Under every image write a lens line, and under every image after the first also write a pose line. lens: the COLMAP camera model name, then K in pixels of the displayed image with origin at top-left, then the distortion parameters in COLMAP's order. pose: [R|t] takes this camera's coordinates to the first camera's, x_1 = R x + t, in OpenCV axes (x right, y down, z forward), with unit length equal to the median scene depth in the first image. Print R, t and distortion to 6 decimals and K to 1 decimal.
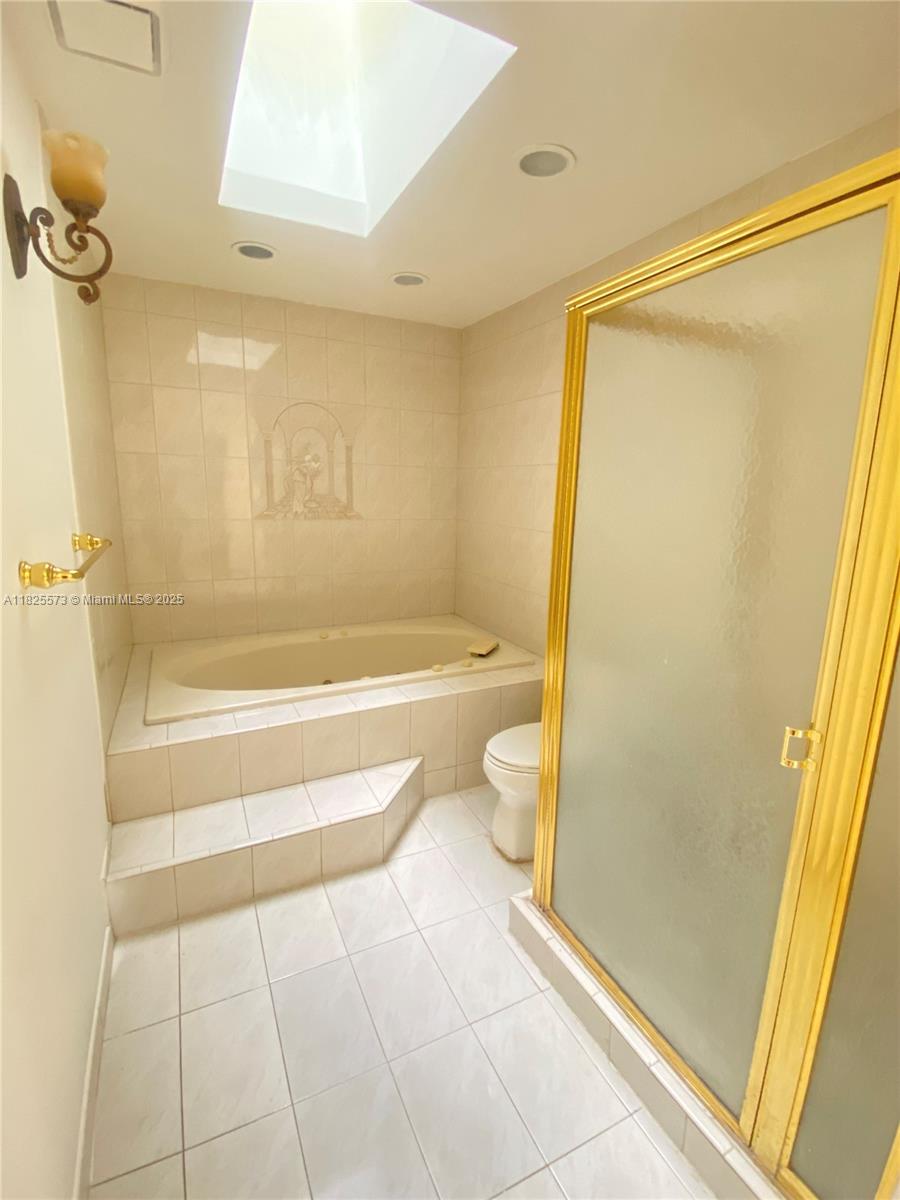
lens RADIAL K [[545.8, 0, 446.3], [0, 545.8, 595.9], [0, 0, 1]] dist [-0.015011, -0.000169]
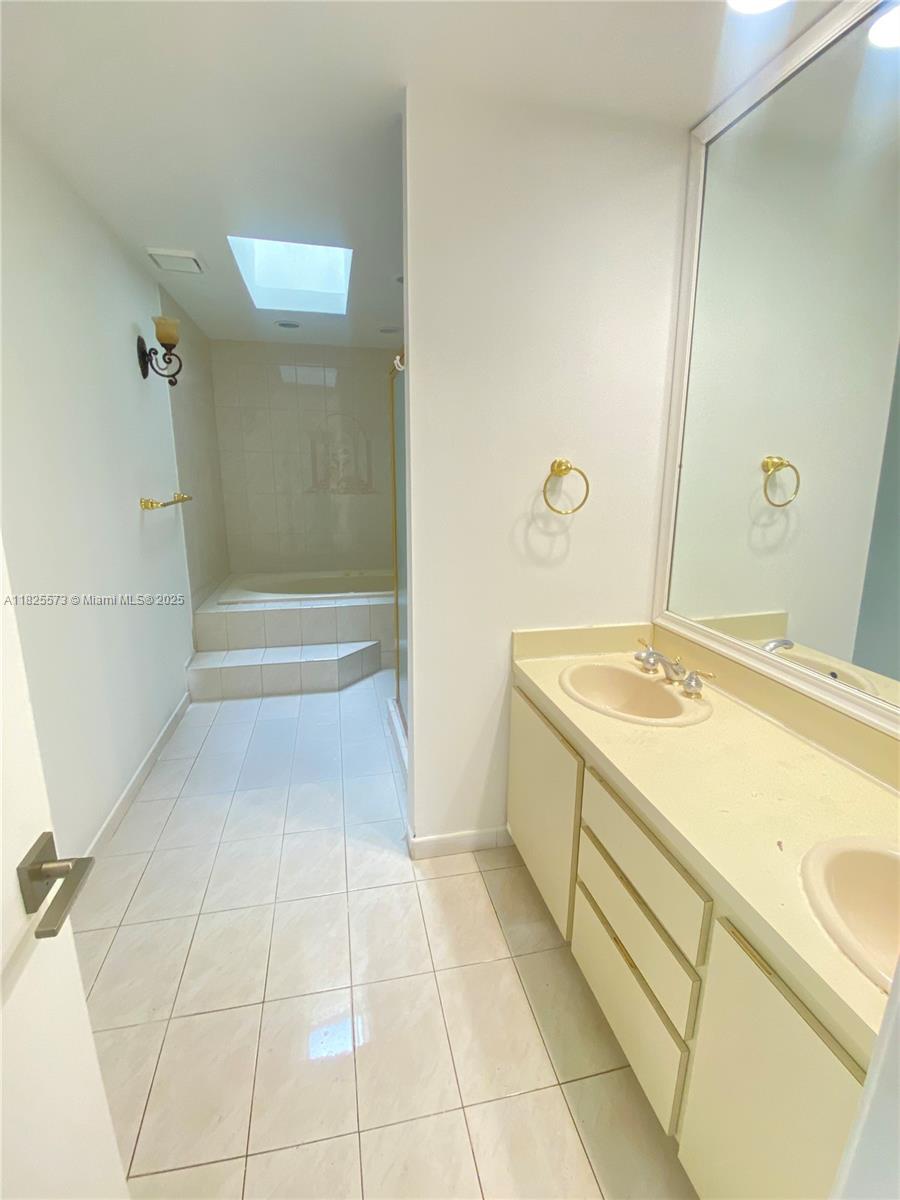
lens RADIAL K [[545.8, 0, 450.9], [0, 545.8, 603.1], [0, 0, 1]] dist [-0.015011, -0.000169]
pose [[0.971874, 0.039963, -0.232087, 1.030375], [-0.032797, 0.998861, 0.034656, 0.244716], [0.233208, -0.026069, 0.972077, -0.955374]]
